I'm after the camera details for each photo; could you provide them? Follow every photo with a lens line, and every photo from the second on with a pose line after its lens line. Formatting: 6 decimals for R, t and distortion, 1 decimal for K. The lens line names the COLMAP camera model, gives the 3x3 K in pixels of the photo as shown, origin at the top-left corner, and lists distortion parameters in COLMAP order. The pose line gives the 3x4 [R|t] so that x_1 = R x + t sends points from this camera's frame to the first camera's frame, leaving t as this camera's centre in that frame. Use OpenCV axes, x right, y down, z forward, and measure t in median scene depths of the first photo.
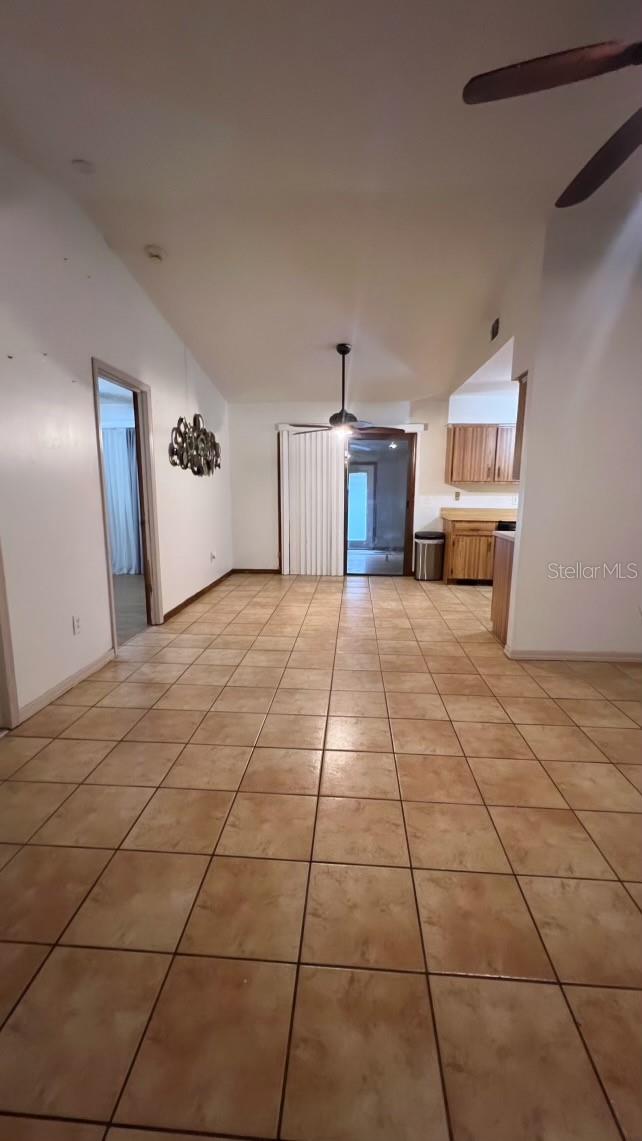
lens RADIAL K [[456.7, 0, 322.7], [0, 456.7, 563.5], [0, 0, 1]] dist [0.002124, 0.000183]
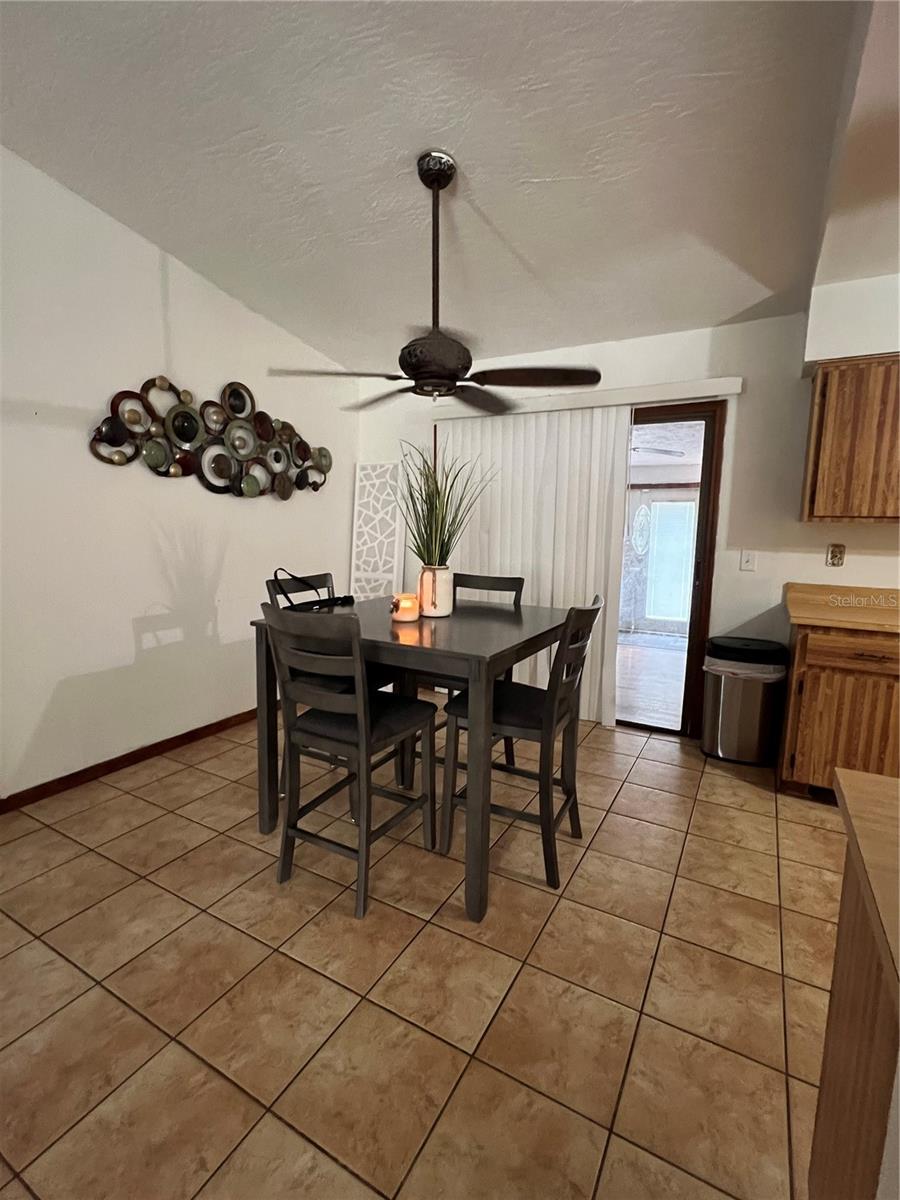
lens RADIAL K [[546.1, 0, 456.1], [0, 546.1, 598.0], [0, 0, 1]] dist [-0.018197, -0.000022]
pose [[0.905111, 0.068423, -0.419633, 0.400262], [-0.078806, 0.996862, -0.007435, -0.167808], [0.417808, 0.039799, 0.907663, 0.916251]]
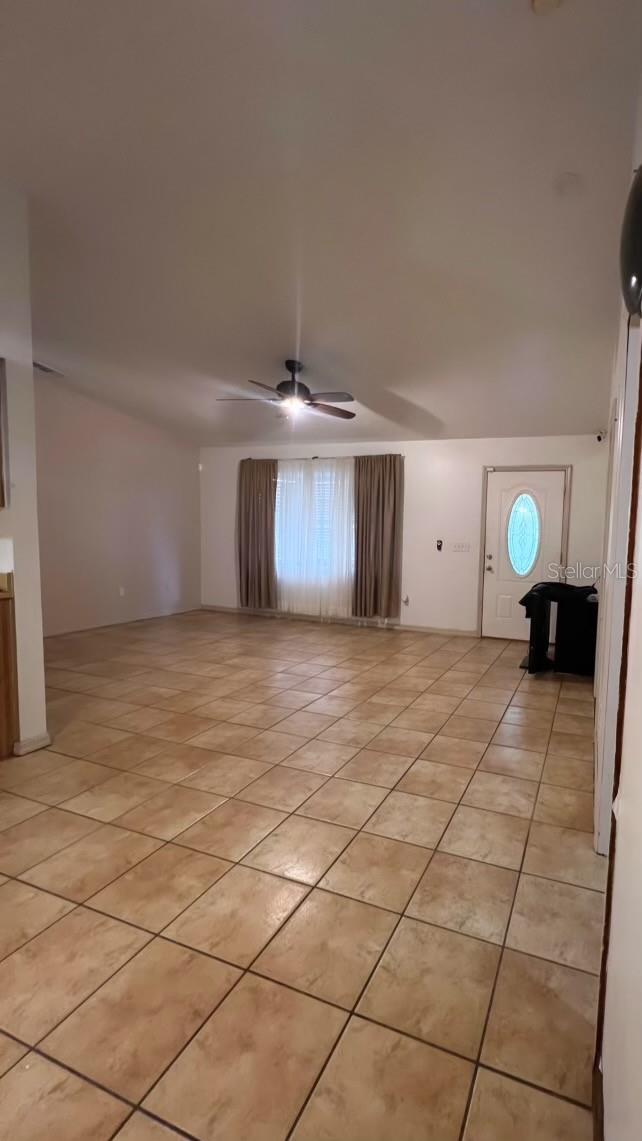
lens RADIAL K [[470.8, 0, 434.8], [0, 470.8, 567.2], [0, 0, 1]] dist [0.002027, 0.000257]
pose [[-0.964713, -0.056304, 0.257214, -0.423385], [0.005460, 0.972382, 0.233330, -0.277704], [-0.263247, 0.226501, -0.937762, 1.620325]]
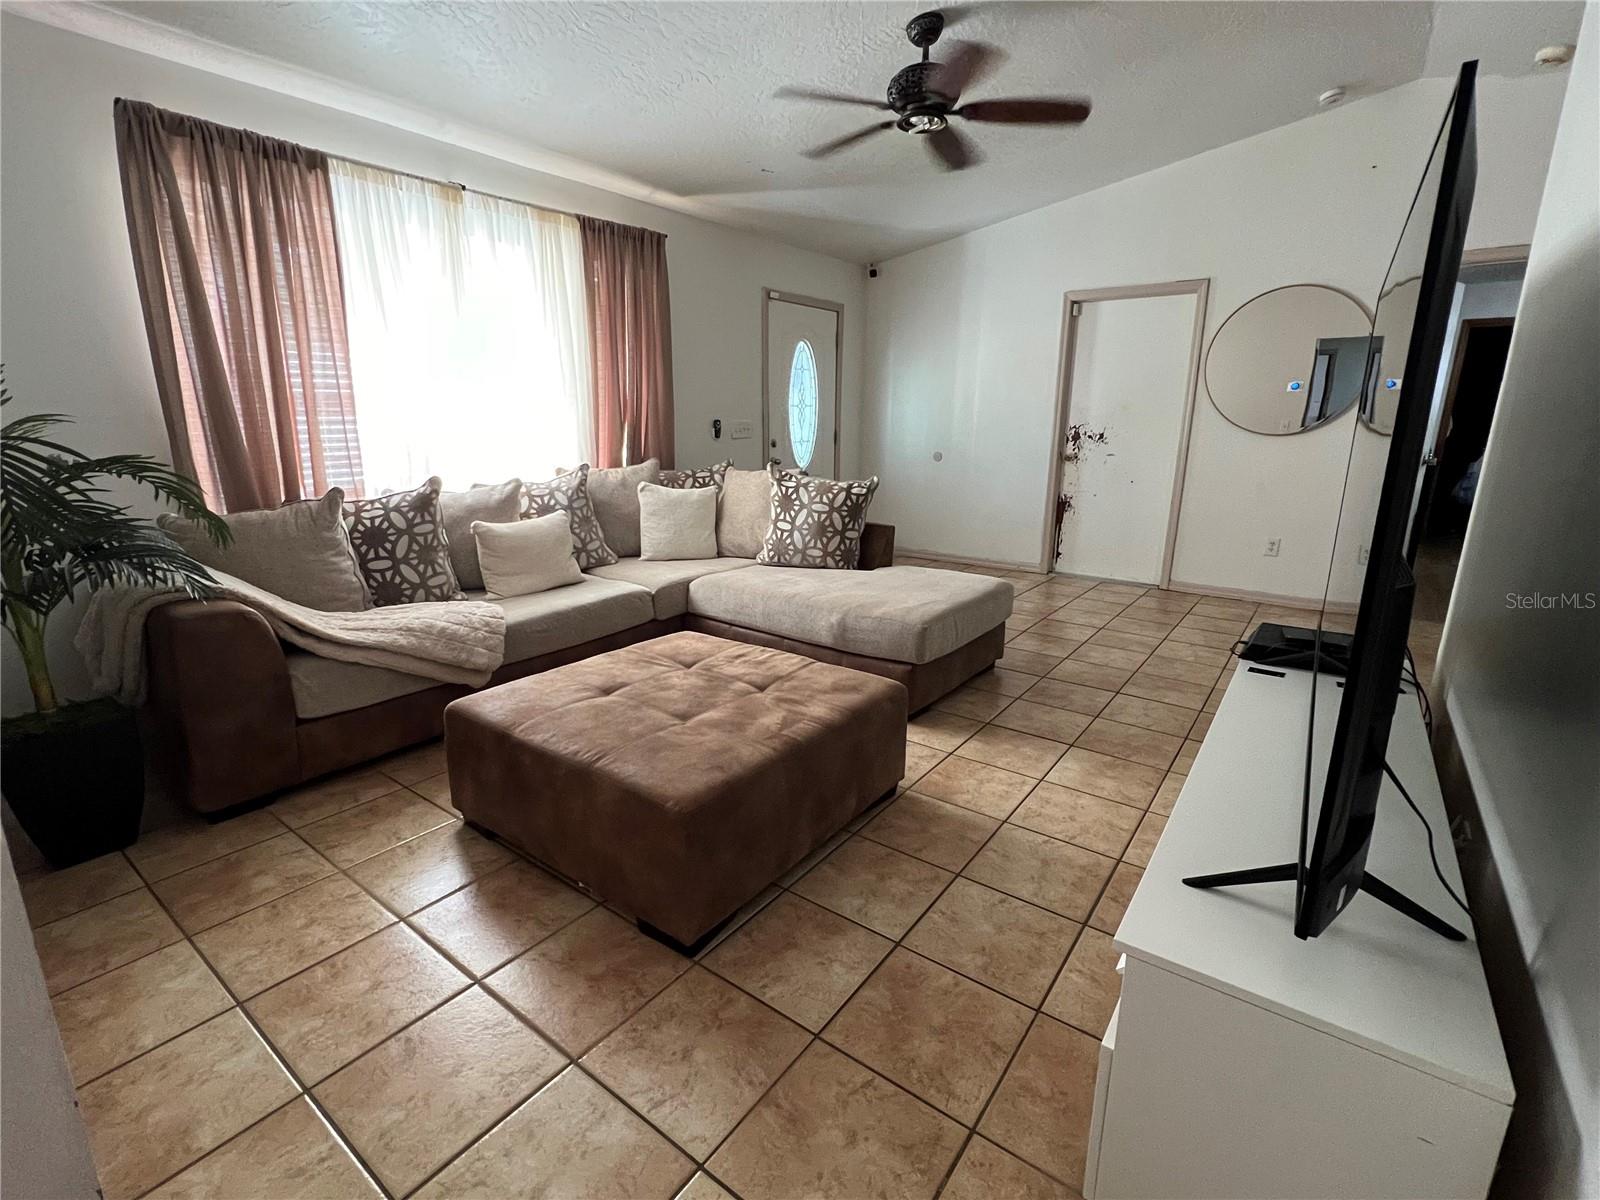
lens RADIAL K [[740.3, 0, 800.0], [0, 740.3, 600.0], [0, 0, 1]] dist [-0.001522, -0.000090]
pose [[-0.537148, 0.198328, -0.819840, 1.297400], [-0.143174, 0.936422, 0.320336, -0.122561], [0.831248, 0.289447, -0.474602, 0.875735]]
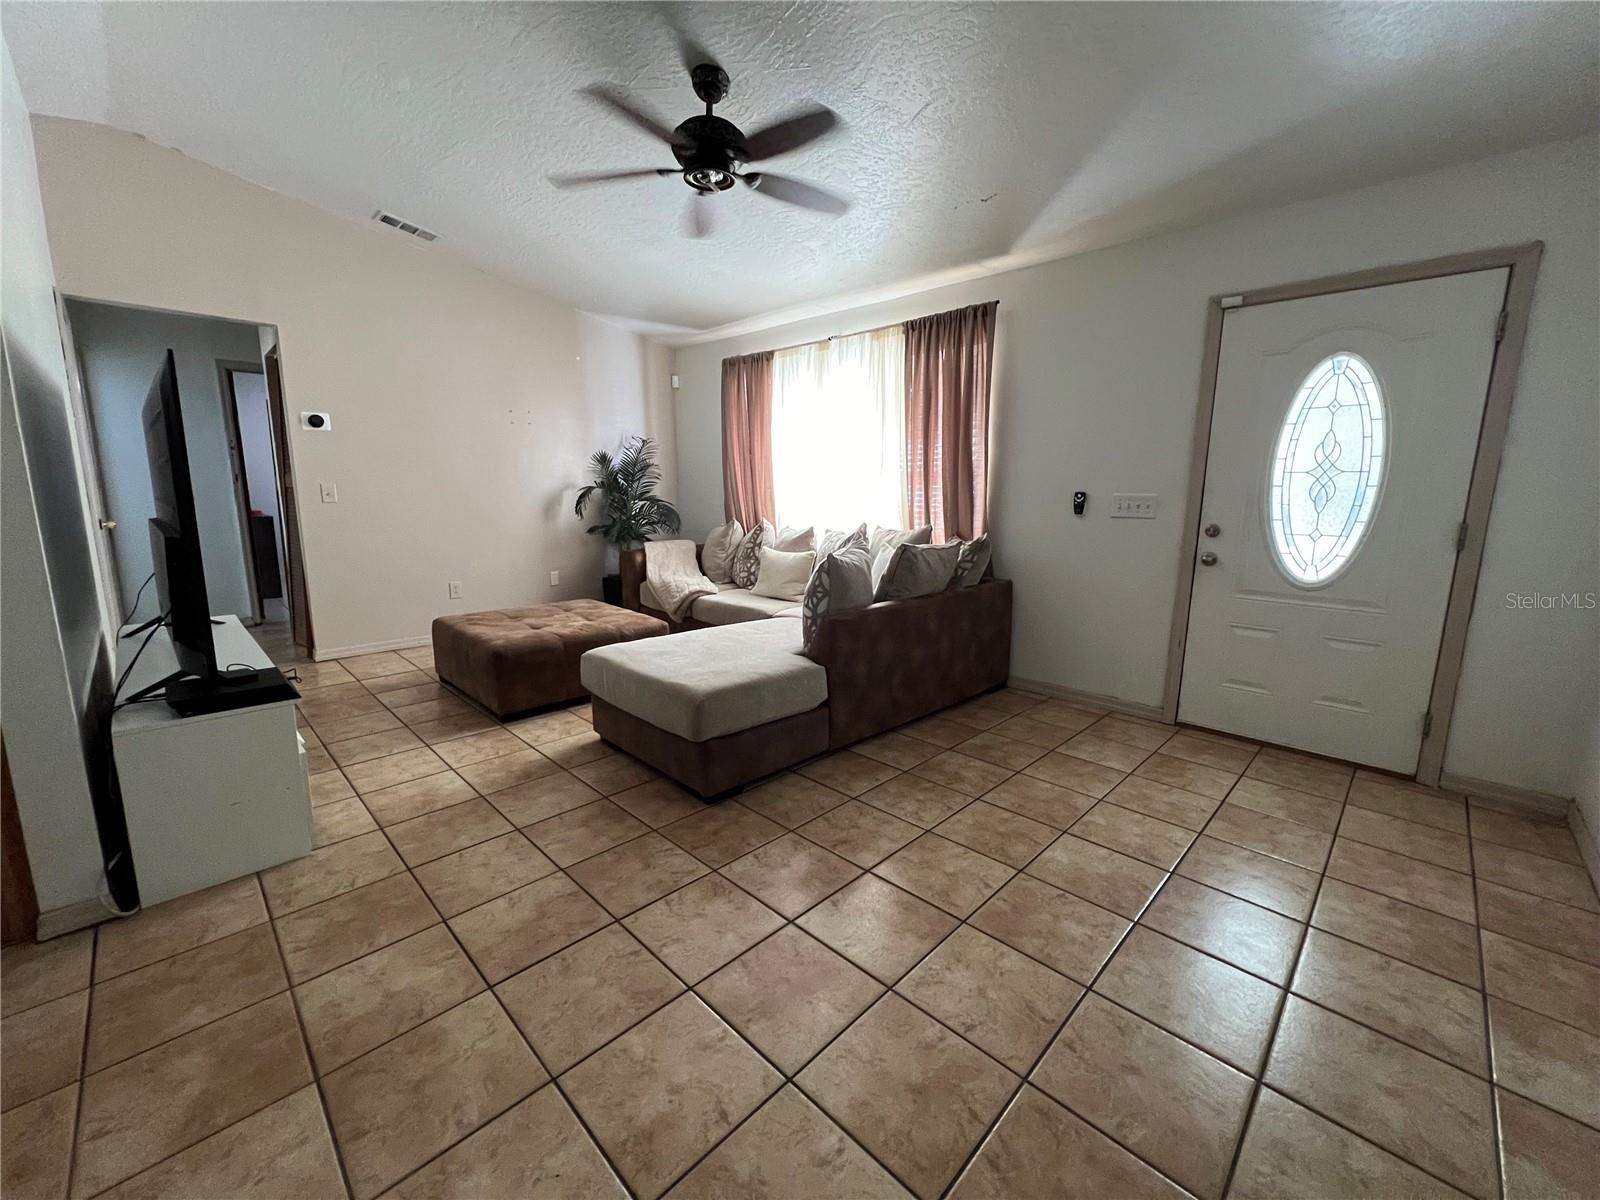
lens RADIAL K [[642.3, 0, 798.1], [0, 642.3, 597.5], [0, 0, 1]] dist [-0.003324, 0.000240]
pose [[-0.755199, -0.128107, 0.642855, -0.326525], [0.091346, 0.950580, 0.296738, -0.149041], [-0.649100, 0.282819, -0.706175, 1.009179]]
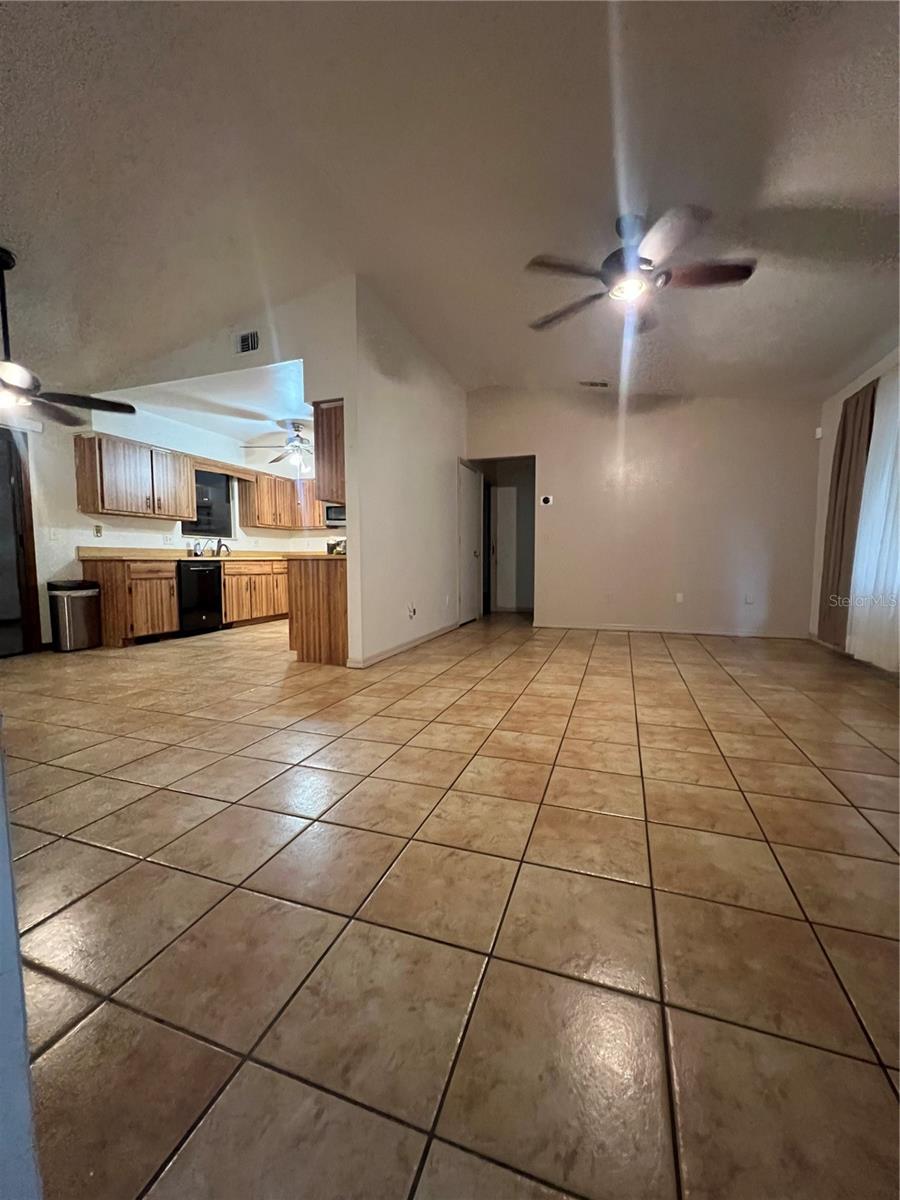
lens RADIAL K [[481.7, 0, 450.0], [0, 481.7, 600.0], [0, 0, 1]] dist [-0.003324, 0.000240]
pose [[0.272697, -0.088373, 0.958033, -0.620972], [0.162344, 0.985720, 0.044717, 0.041187], [-0.948304, 0.143337, 0.283150, 0.514182]]
